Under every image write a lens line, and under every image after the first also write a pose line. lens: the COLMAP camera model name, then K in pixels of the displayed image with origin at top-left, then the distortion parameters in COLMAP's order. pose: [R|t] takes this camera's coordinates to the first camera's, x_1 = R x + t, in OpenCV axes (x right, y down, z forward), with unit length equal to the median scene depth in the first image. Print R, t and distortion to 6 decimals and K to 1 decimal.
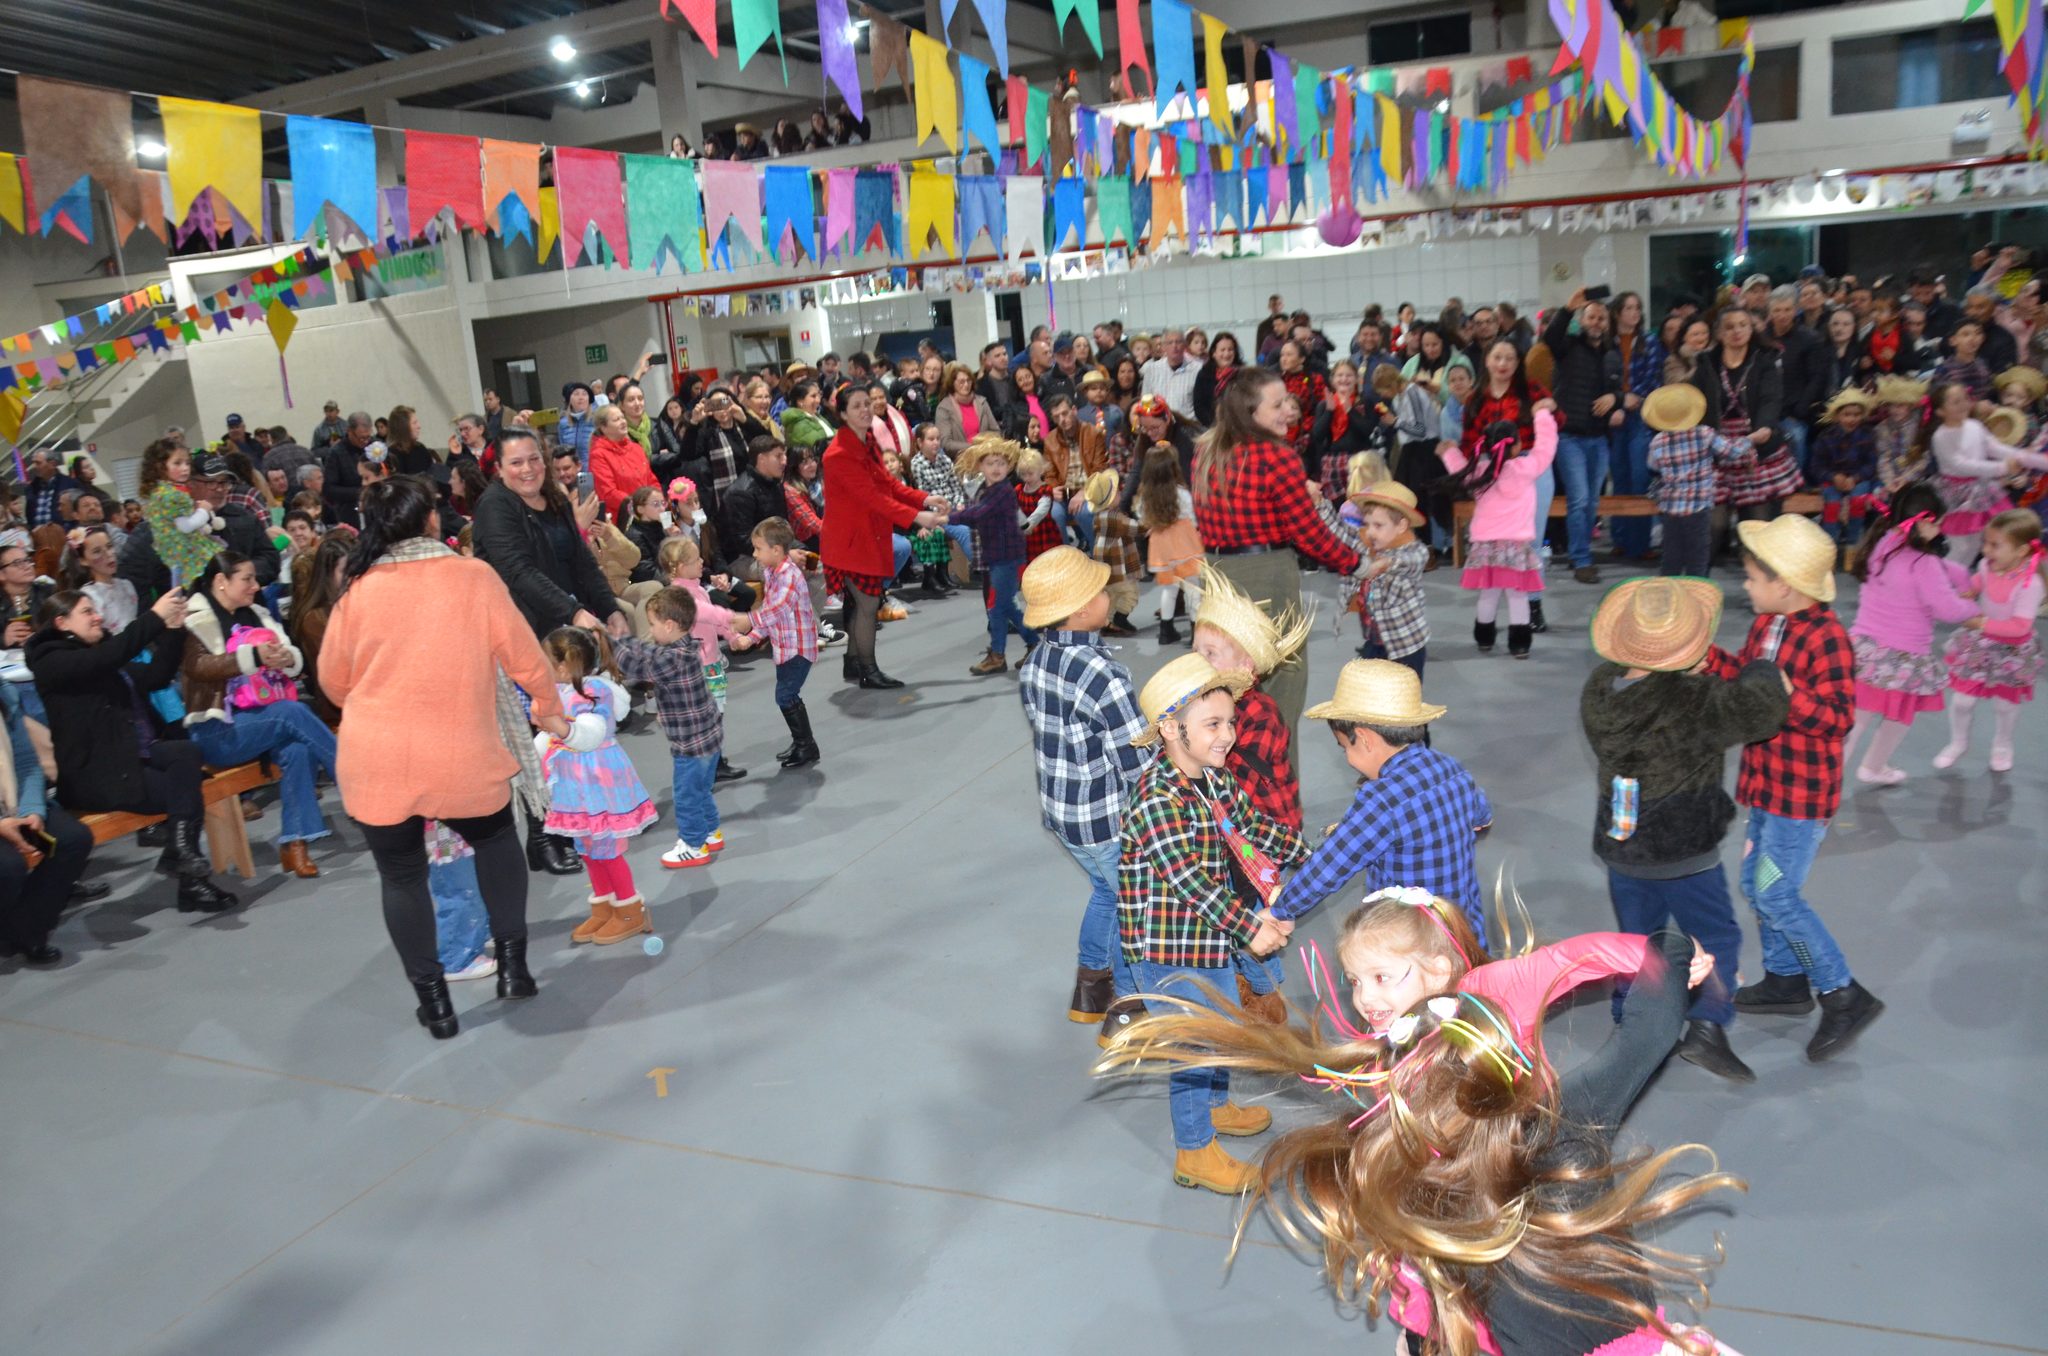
lens RADIAL K [[1710.0, 0, 972.0], [0, 1710.0, 756.6], [0, 0, 1]] dist [-0.149635, 0.117481]
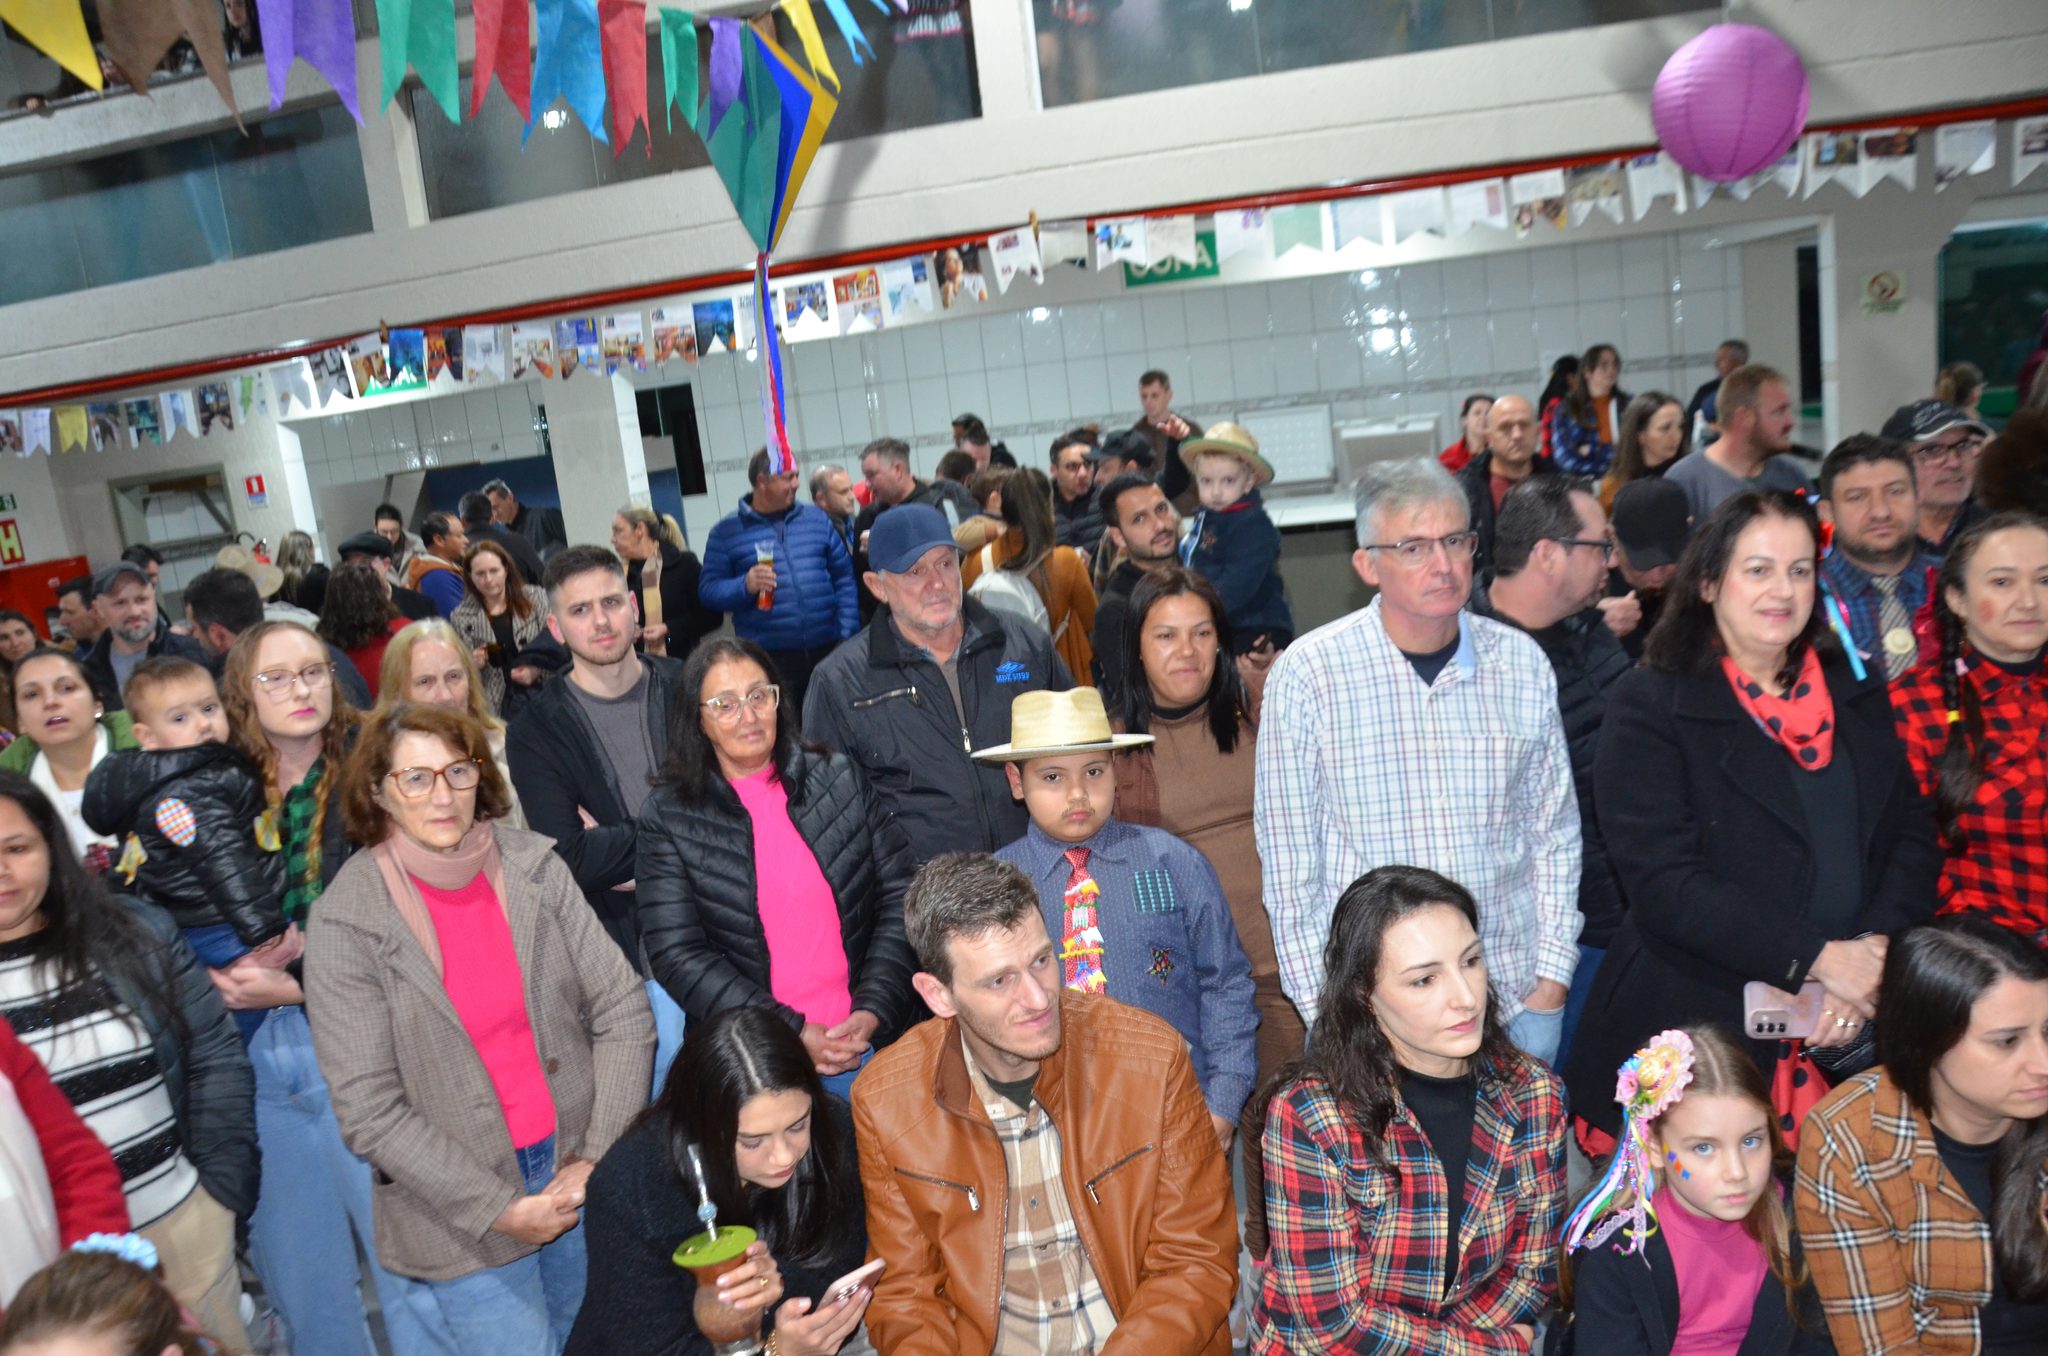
lens RADIAL K [[1554.8, 0, 994.8], [0, 1554.8, 718.6], [0, 0, 1]] dist [-0.145615, 0.095808]
pose [[0.975703, -0.067945, 0.208294, 0.018996], [0.081564, 0.995008, -0.057500, -0.164892], [-0.203347, 0.073092, 0.976375, 0.636223]]
